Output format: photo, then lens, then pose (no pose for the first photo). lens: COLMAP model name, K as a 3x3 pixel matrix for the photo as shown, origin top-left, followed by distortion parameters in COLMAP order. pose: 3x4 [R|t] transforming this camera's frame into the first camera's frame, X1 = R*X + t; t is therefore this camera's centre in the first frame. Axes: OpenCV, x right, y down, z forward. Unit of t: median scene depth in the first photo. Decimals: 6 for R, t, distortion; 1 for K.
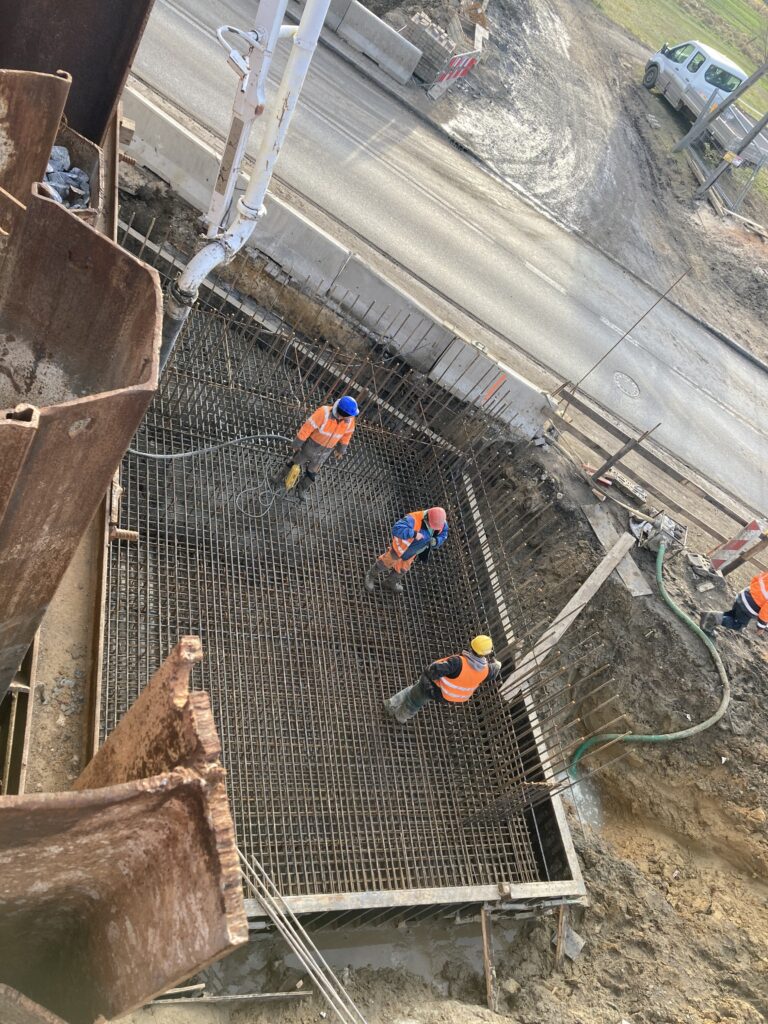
lens RADIAL K [[840.1, 0, 378.8], [0, 840.1, 505.5], [0, 0, 1]] dist [0.045512, -0.004895]
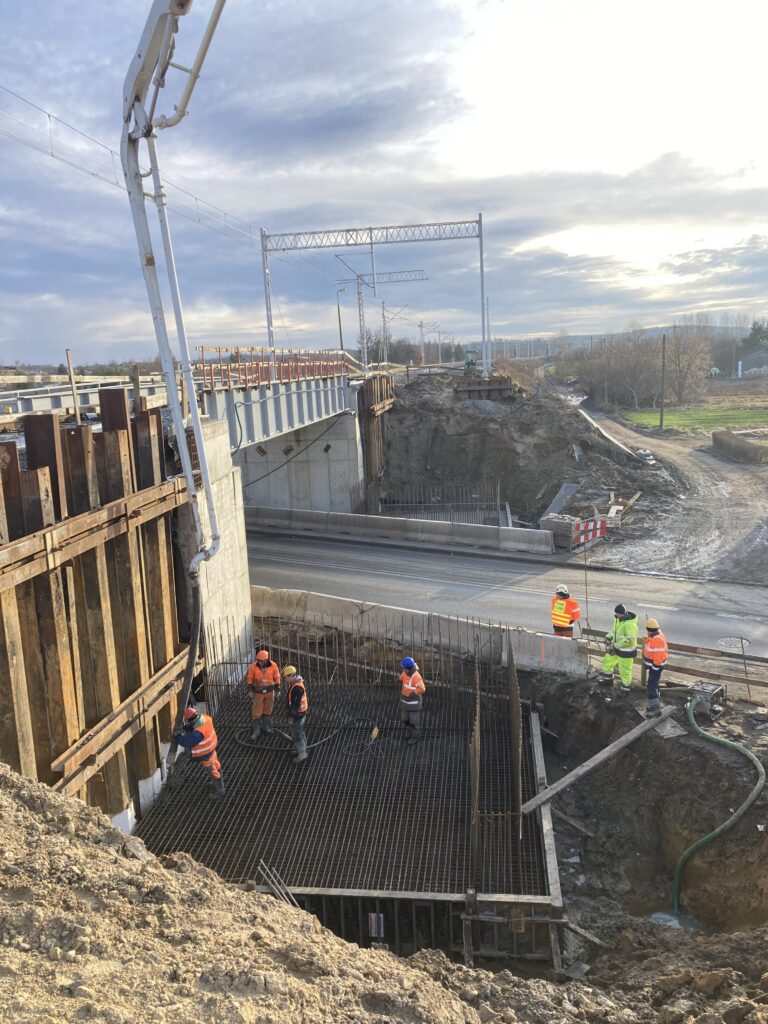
lens RADIAL K [[840.1, 0, 378.8], [0, 840.1, 505.5], [0, 0, 1]] dist [0.045512, -0.004895]
pose [[0.807827, -0.481748, -0.339611, 0.526993], [0.129073, 0.706778, -0.695561, 0.637467], [0.575114, 0.518058, 0.633135, -0.144554]]
